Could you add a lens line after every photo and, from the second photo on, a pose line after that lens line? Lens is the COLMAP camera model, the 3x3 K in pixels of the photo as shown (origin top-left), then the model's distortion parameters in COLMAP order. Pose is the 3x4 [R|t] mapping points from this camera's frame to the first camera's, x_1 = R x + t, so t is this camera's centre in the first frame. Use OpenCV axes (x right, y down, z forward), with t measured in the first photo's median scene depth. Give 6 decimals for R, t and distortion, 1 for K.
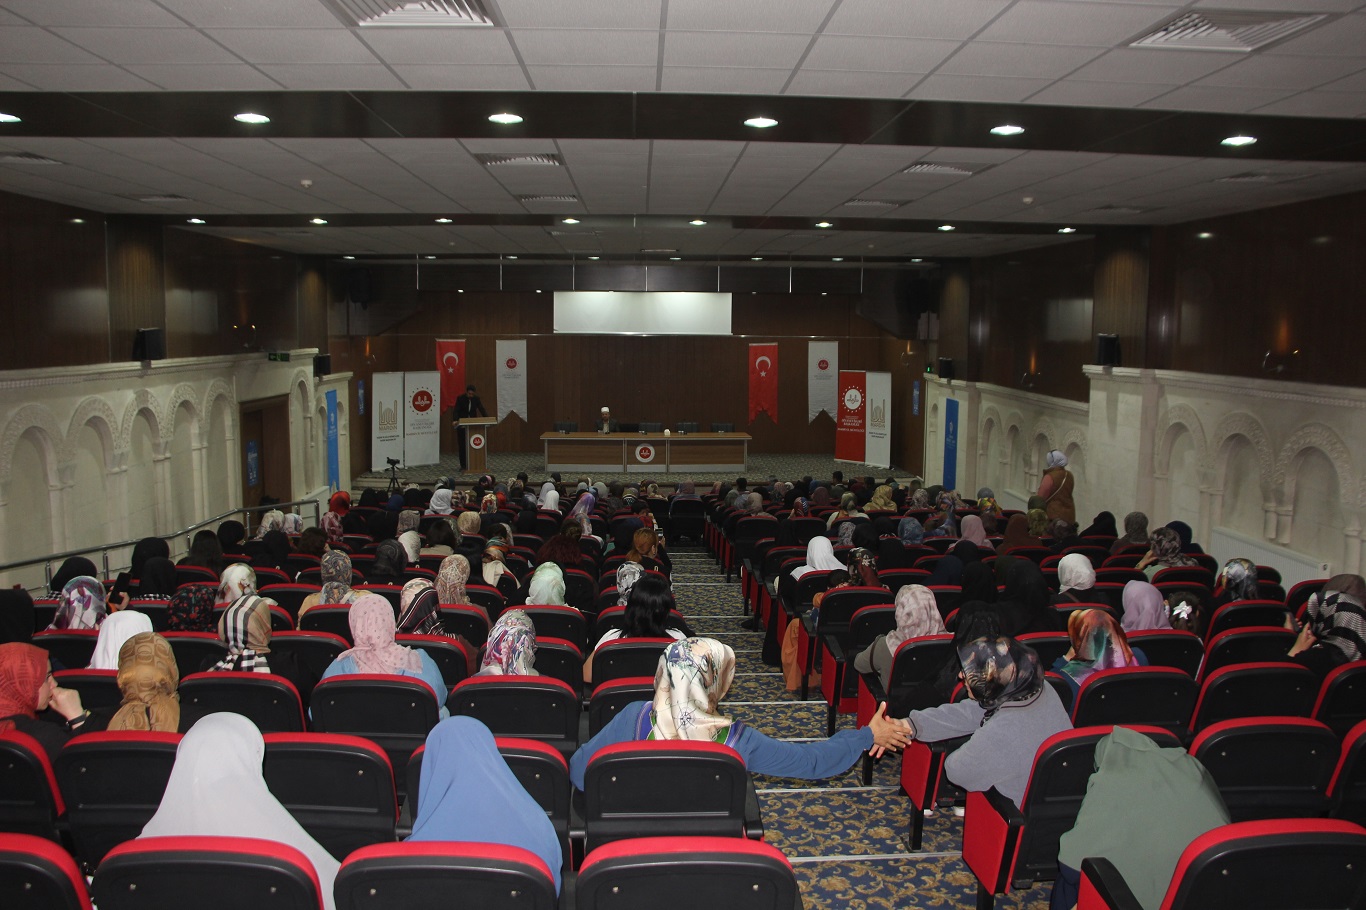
lens RADIAL K [[1141.8, 0, 683.0], [0, 1141.8, 455.0], [0, 0, 1]] dist [-0.134645, 0.134068]
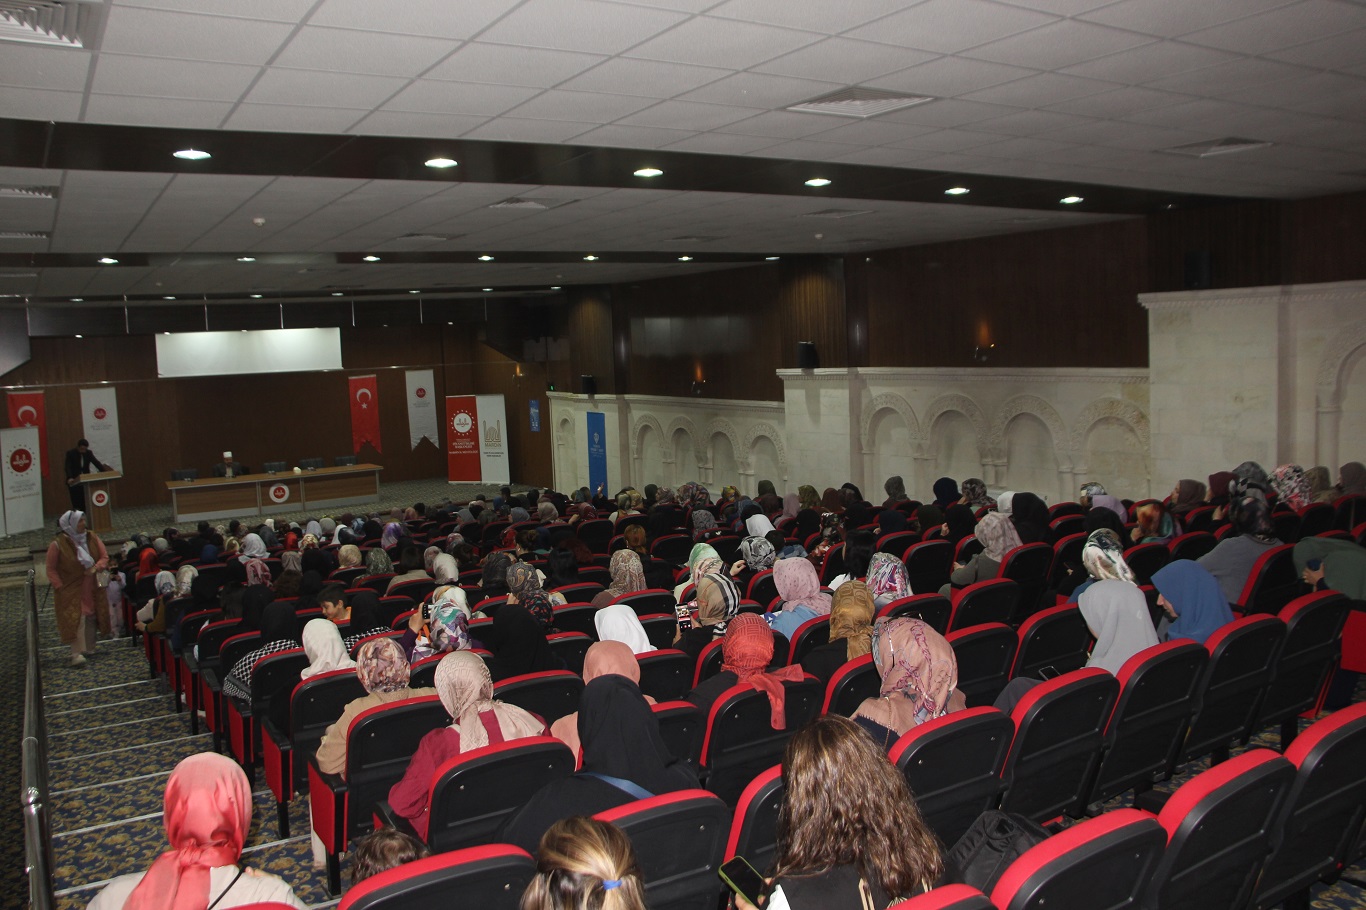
lens RADIAL K [[1134.4, 0, 683.8], [0, 1134.4, 427.2], [0, 0, 1]] dist [-0.199354, 0.283838]
pose [[0.878248, -0.078882, 0.471655, -0.208036], [0.101824, 0.994530, -0.023272, -0.000180], [-0.467240, 0.068464, 0.881476, -0.011991]]
